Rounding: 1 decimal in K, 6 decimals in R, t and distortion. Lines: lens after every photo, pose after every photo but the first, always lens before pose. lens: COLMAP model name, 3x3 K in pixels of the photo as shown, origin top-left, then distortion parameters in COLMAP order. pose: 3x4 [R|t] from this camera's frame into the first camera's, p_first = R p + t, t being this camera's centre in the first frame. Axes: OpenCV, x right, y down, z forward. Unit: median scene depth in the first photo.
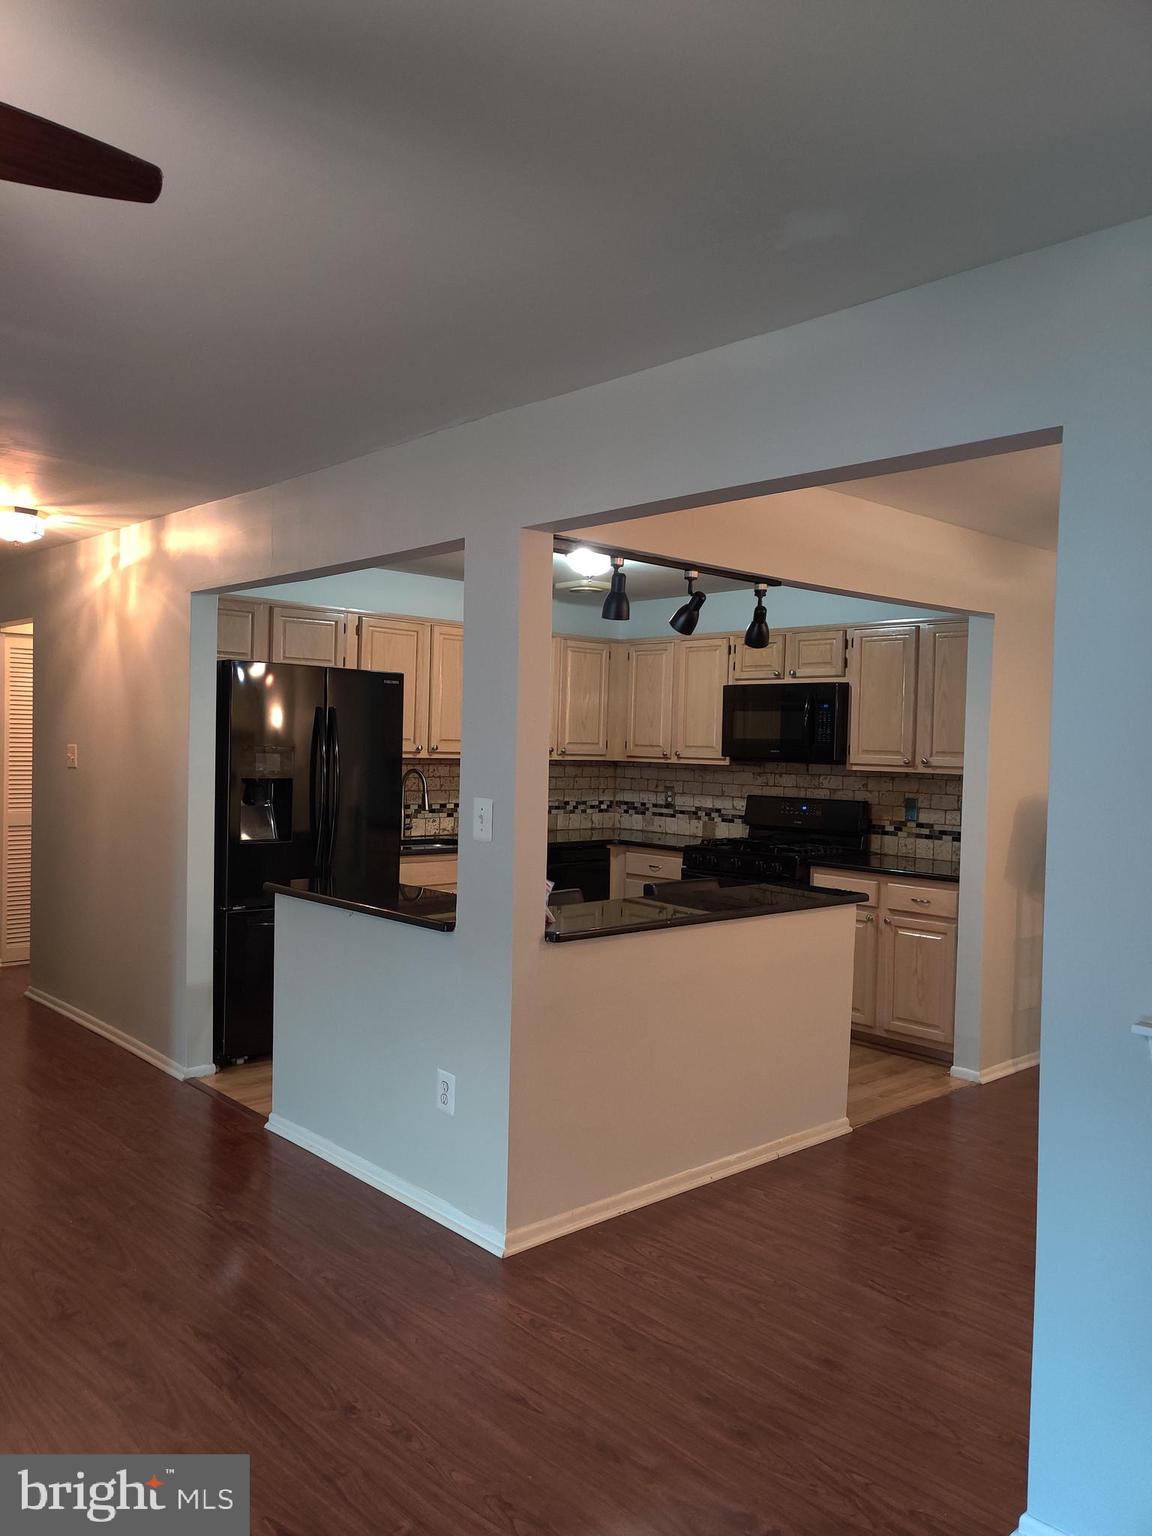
lens RADIAL K [[1153.7, 0, 543.9], [0, 1153.7, 771.8], [0, 0, 1]] dist [0.041599, -0.023738]
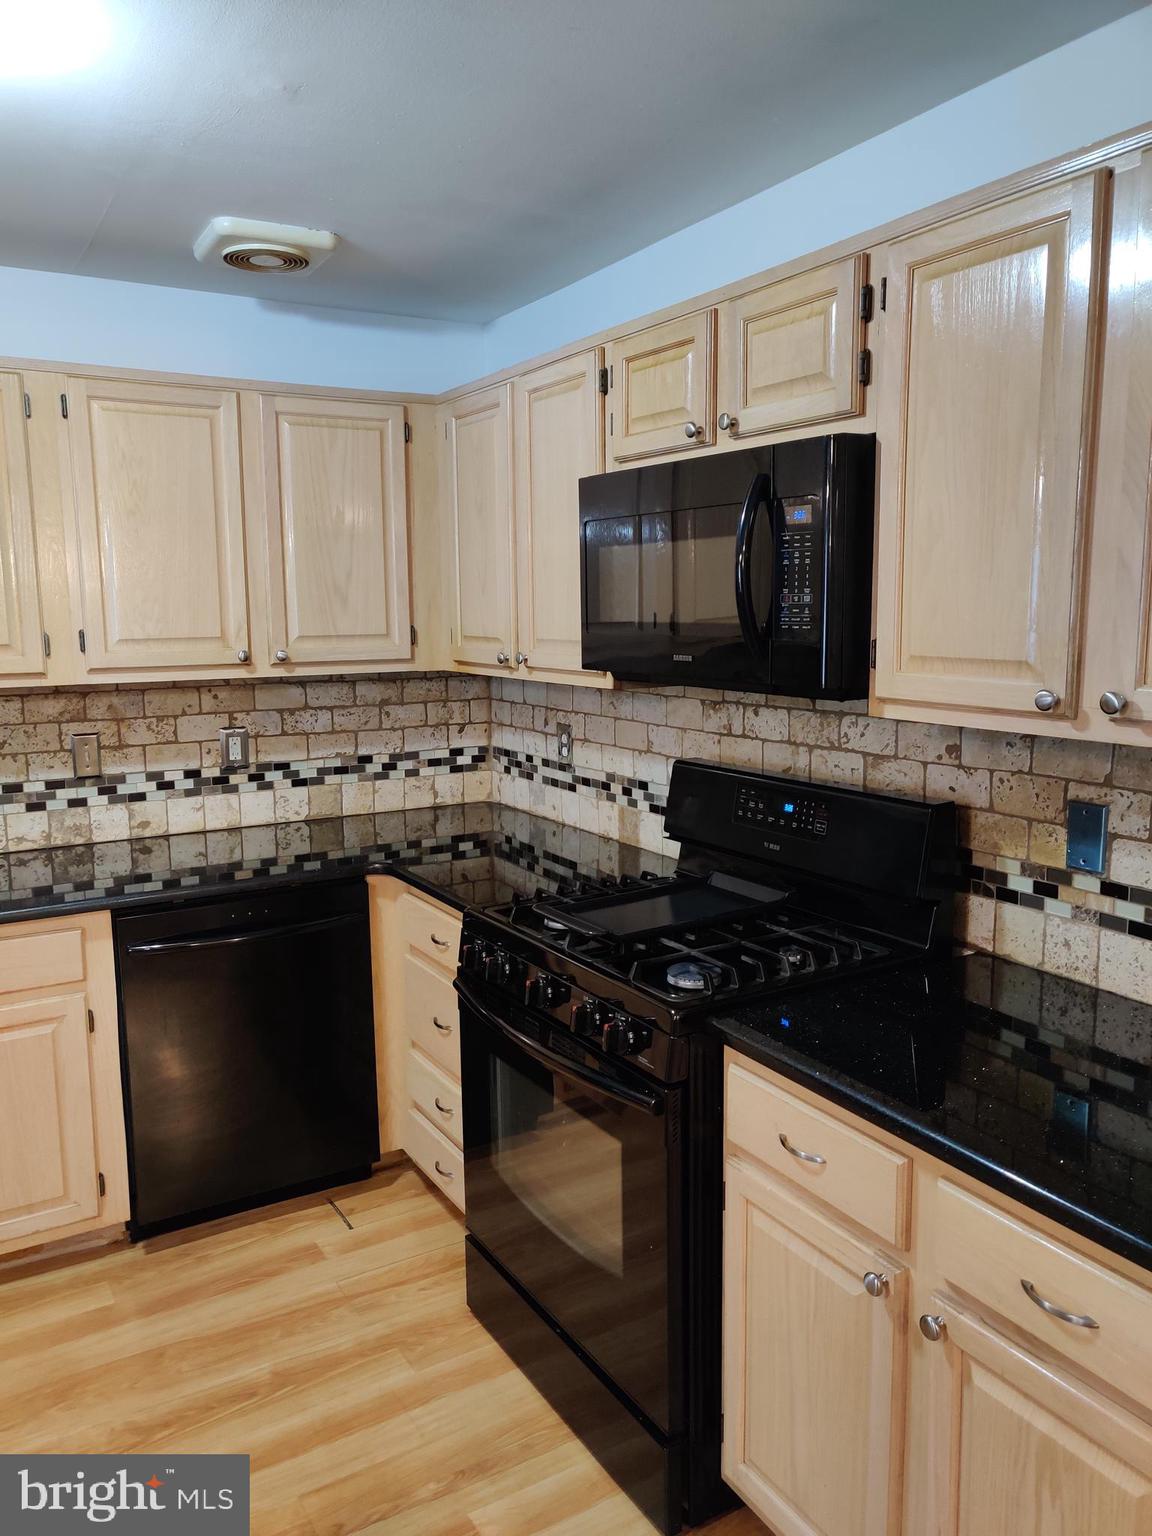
lens RADIAL K [[1153.7, 0, 563.0], [0, 1153.7, 771.2], [0, 0, 1]] dist [0.041599, -0.023738]
pose [[0.979159, -0.006886, -0.202978, 0.238966], [0.031153, 0.992690, 0.116603, -0.026057], [0.200691, -0.120496, 0.972216, 0.658080]]
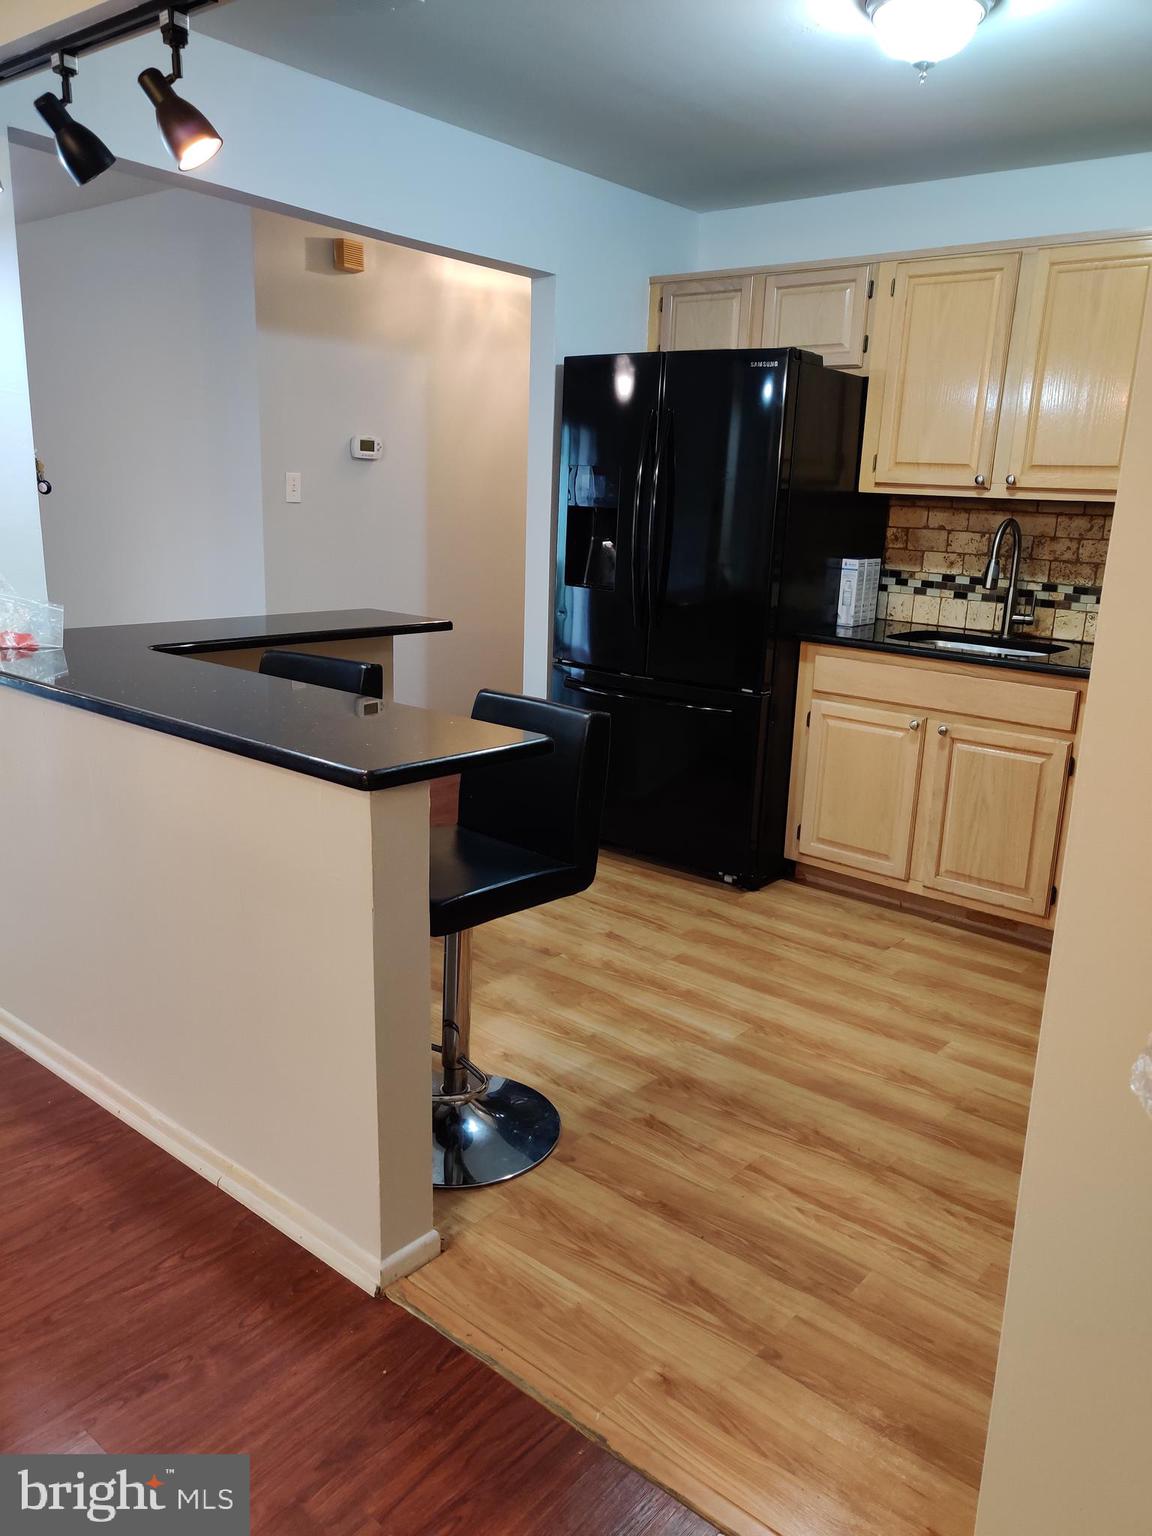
lens RADIAL K [[1153.7, 0, 602.1], [0, 1153.7, 764.1], [0, 0, 1]] dist [0.041599, -0.023738]
pose [[0.154960, 0.212051, -0.964895, 0.473632], [-0.065479, 0.976749, 0.204141, 0.013139], [0.985748, 0.031546, 0.165242, 0.723358]]
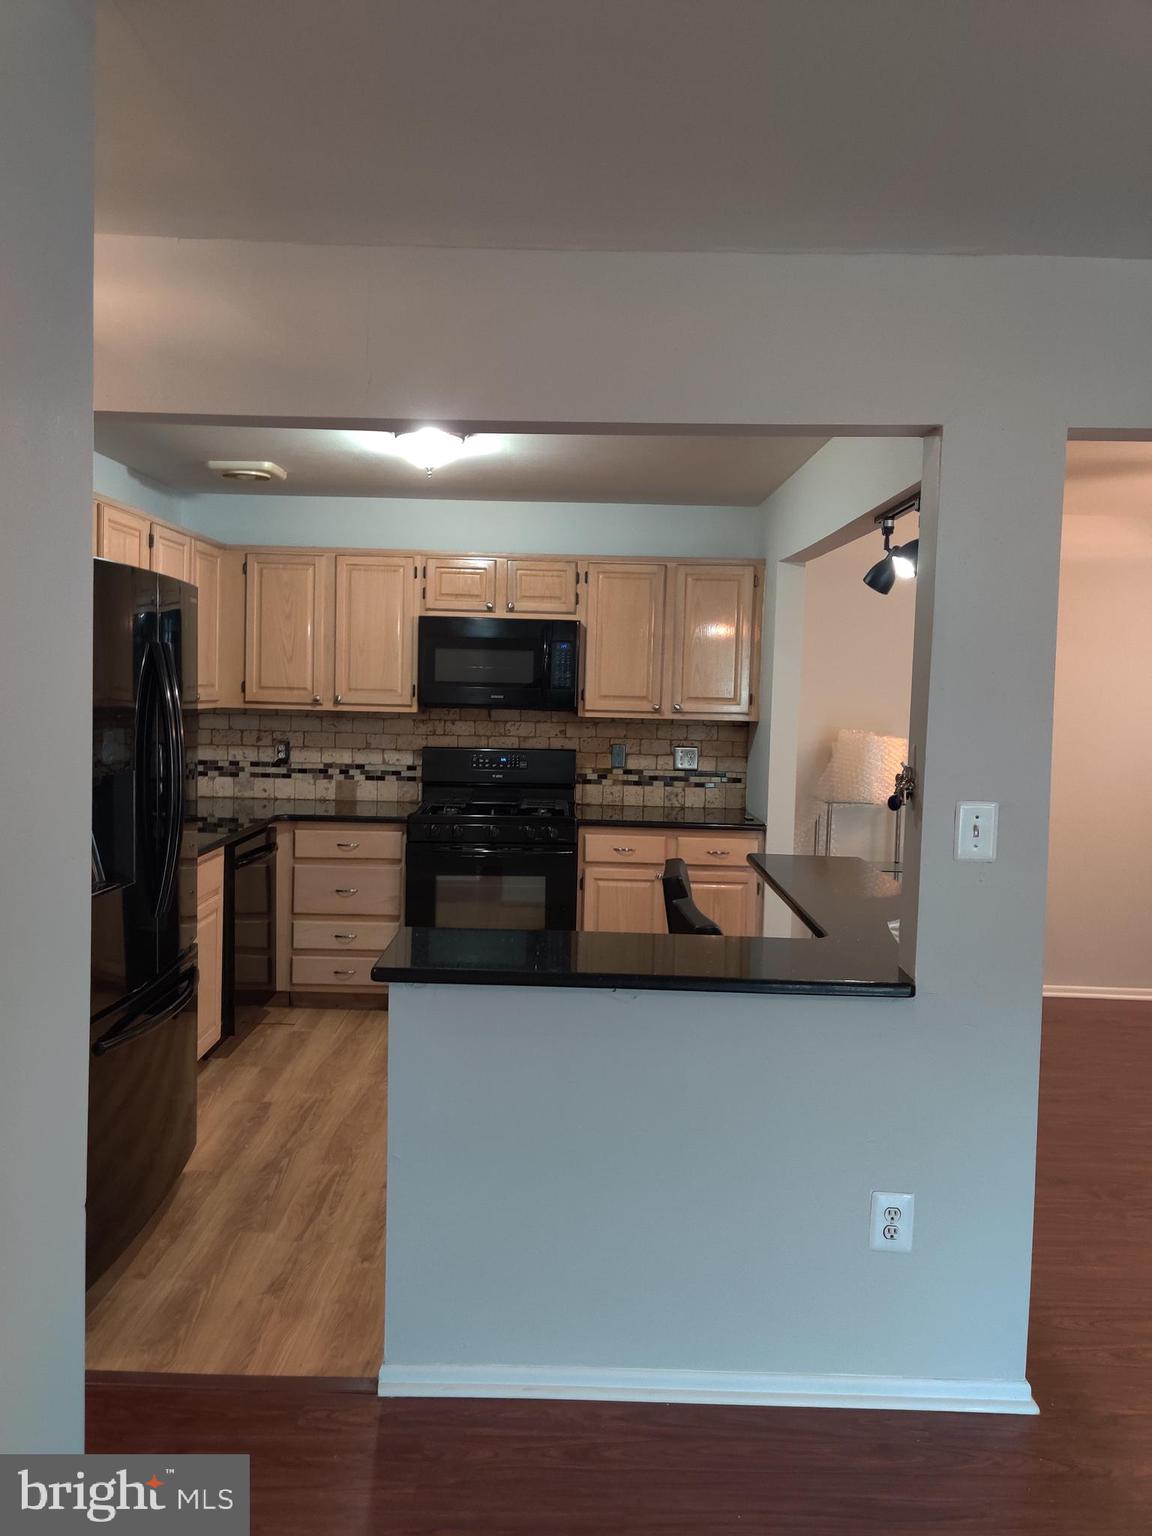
lens RADIAL K [[1153.7, 0, 581.1], [0, 1153.7, 737.6], [0, 0, 1]] dist [0.041599, -0.023738]
pose [[0.658275, -0.044821, 0.751442, -0.413290], [0.010490, 0.998675, 0.050378, -0.030477], [-0.752705, -0.025280, 0.657873, 0.391364]]
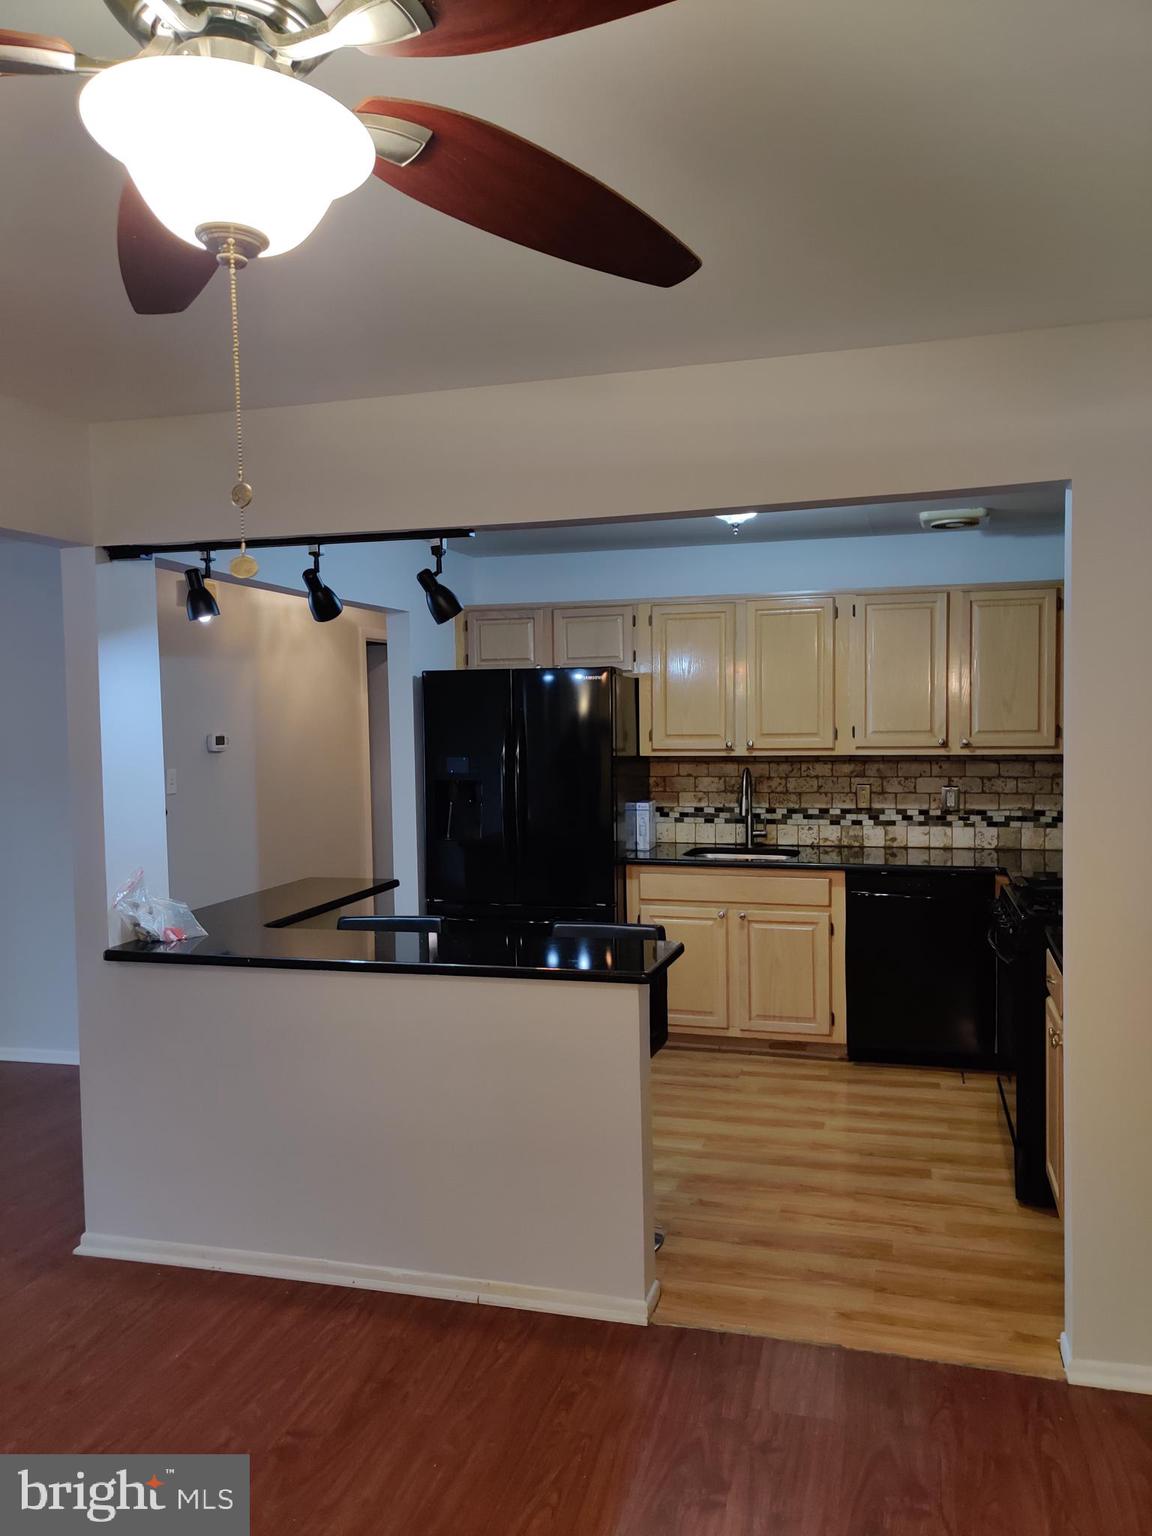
lens RADIAL K [[1153.7, 0, 584.0], [0, 1153.7, 766.3], [0, 0, 1]] dist [0.041599, -0.023738]
pose [[0.534905, 0.004331, -0.844901, 0.581254], [0.005897, 0.999943, 0.008859, -0.012630], [0.844892, -0.009721, 0.534849, 0.442493]]
